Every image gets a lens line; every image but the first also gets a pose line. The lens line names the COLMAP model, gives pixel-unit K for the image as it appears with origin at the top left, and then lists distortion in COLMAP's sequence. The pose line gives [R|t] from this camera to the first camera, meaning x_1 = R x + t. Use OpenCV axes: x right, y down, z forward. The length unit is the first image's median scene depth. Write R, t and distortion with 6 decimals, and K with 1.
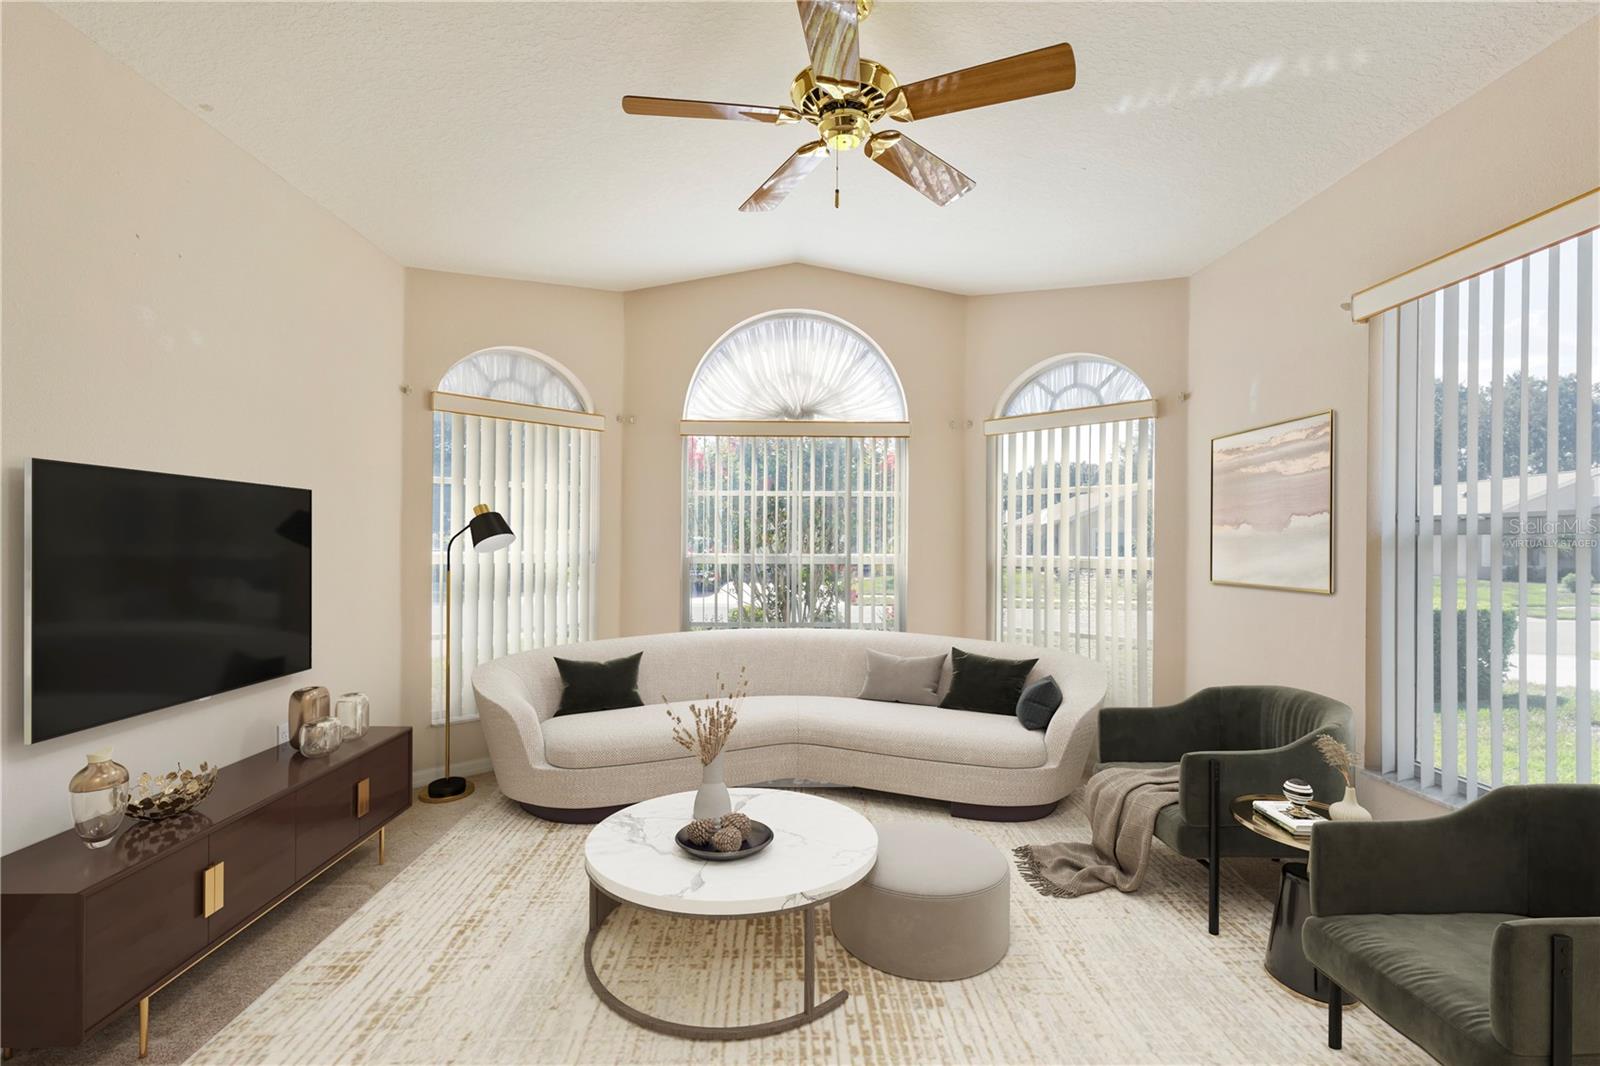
lens RADIAL K [[753.4, 0, 789.7], [0, 753.4, 536.1], [0, 0, 1]] dist [0.004349, 0.003085]
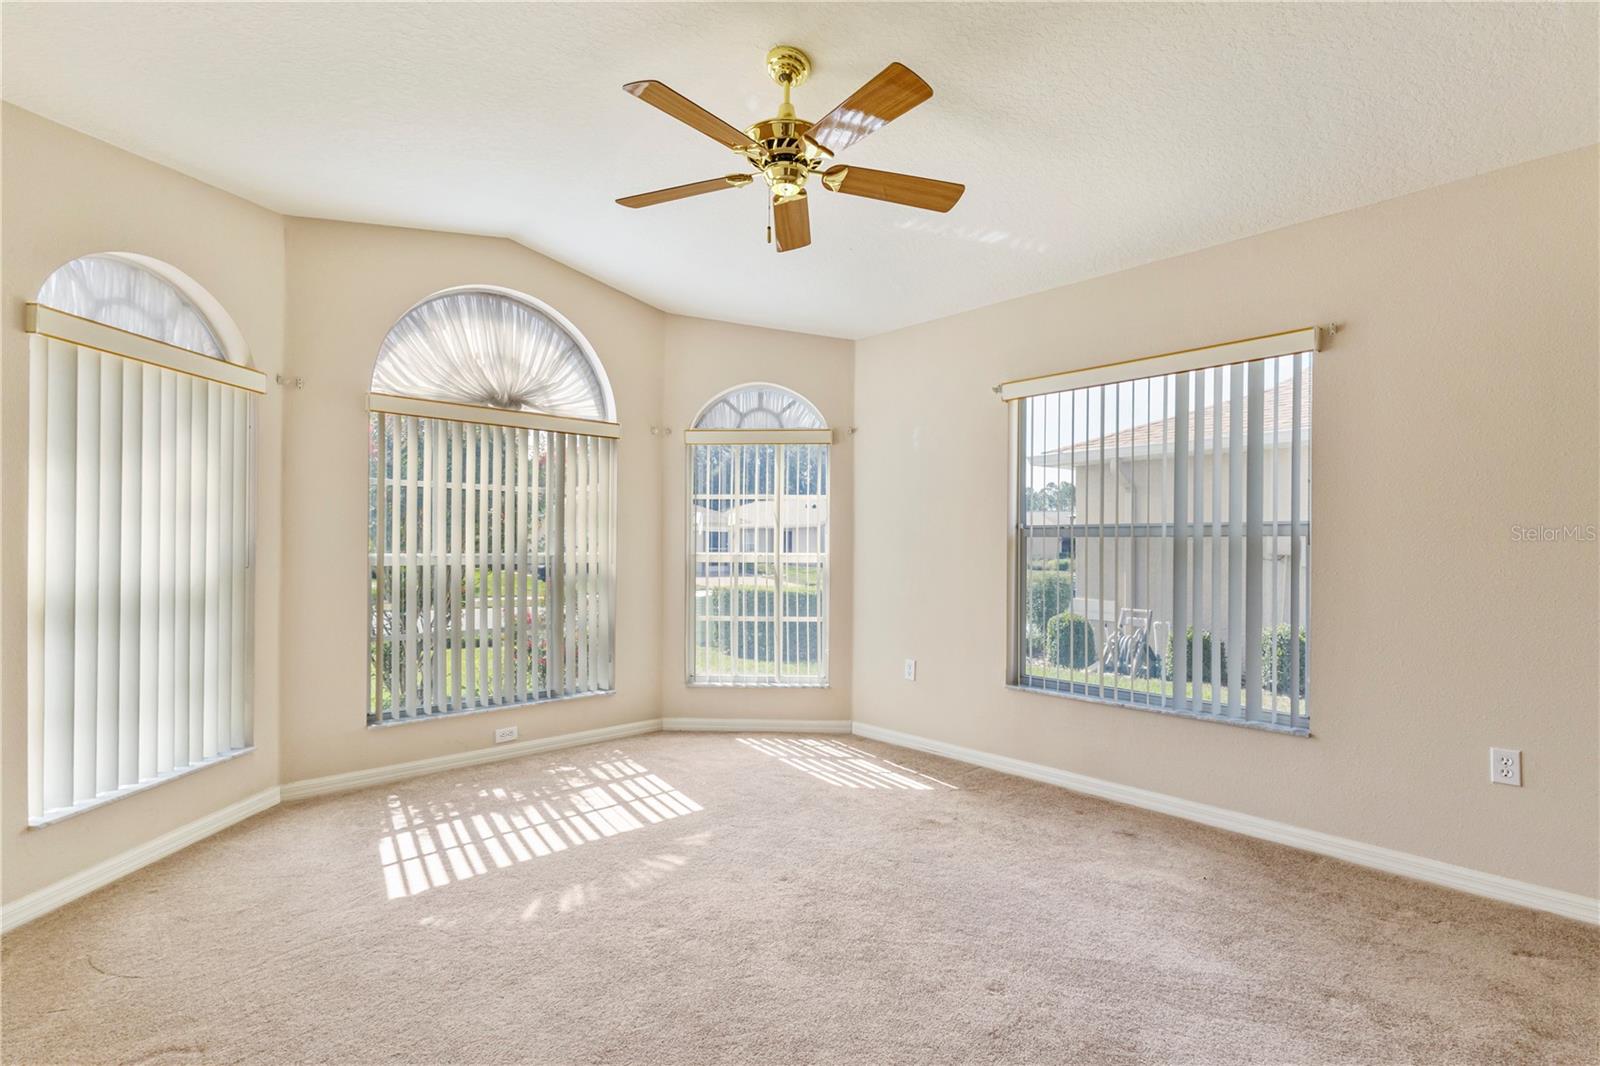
lens RADIAL K [[753.4, 0, 806.5], [0, 753.4, 540.8], [0, 0, 1]] dist [0.004349, 0.003085]
pose [[0.734318, 0.000628, 0.678805, -0.365094], [-0.004285, 0.999984, 0.003710, 0.003225], [-0.678792, -0.005633, 0.734309, 0.073023]]
